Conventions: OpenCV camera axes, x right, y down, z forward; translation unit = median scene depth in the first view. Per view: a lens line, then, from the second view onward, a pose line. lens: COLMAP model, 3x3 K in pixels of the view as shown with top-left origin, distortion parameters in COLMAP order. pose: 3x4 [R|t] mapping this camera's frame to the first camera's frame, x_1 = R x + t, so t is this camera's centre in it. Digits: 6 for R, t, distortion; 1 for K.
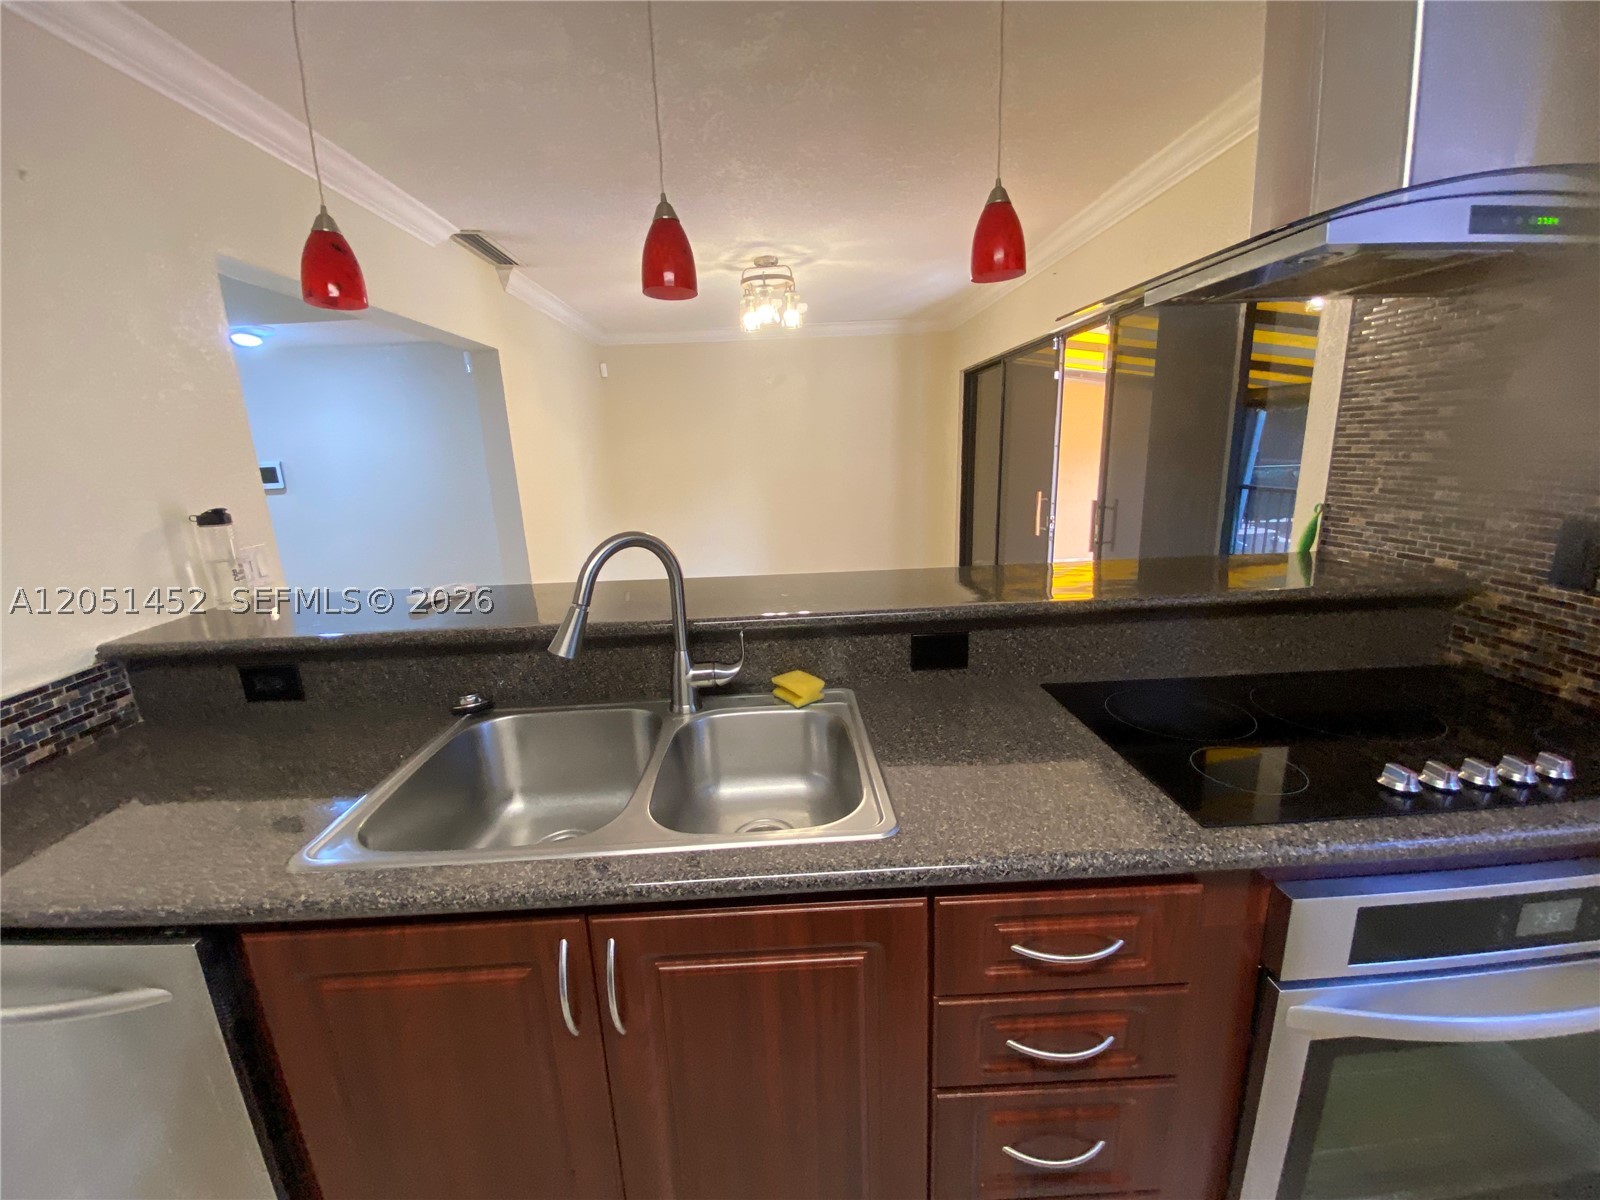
lens RADIAL K [[656.5, 0, 809.7], [0, 656.5, 596.5], [0, 0, 1]] dist [0.004456, -0.008936]
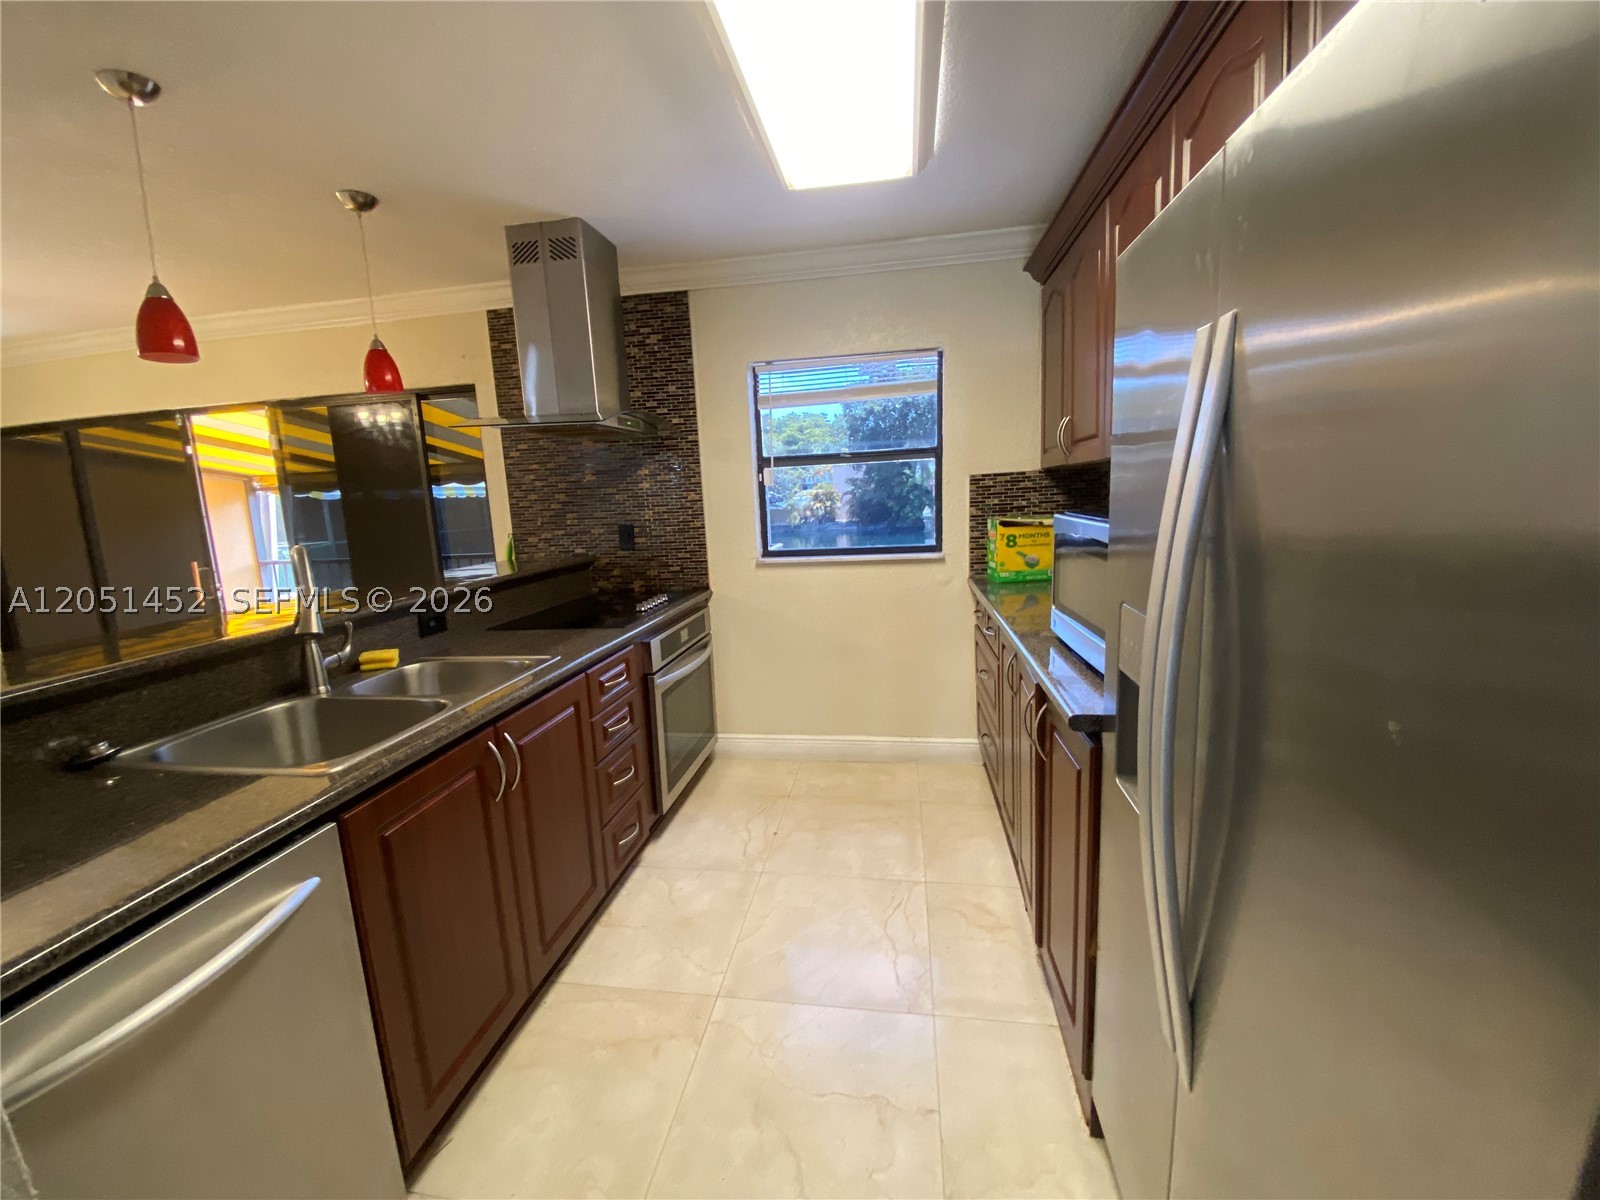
lens RADIAL K [[656.5, 0, 788.1], [0, 656.5, 594.7], [0, 0, 1]] dist [0.004456, -0.008936]
pose [[0.209310, -0.123464, 0.970024, -1.168312], [0.251972, 0.965308, 0.068493, 0.127670], [-0.944828, 0.230083, 0.233158, -0.189190]]
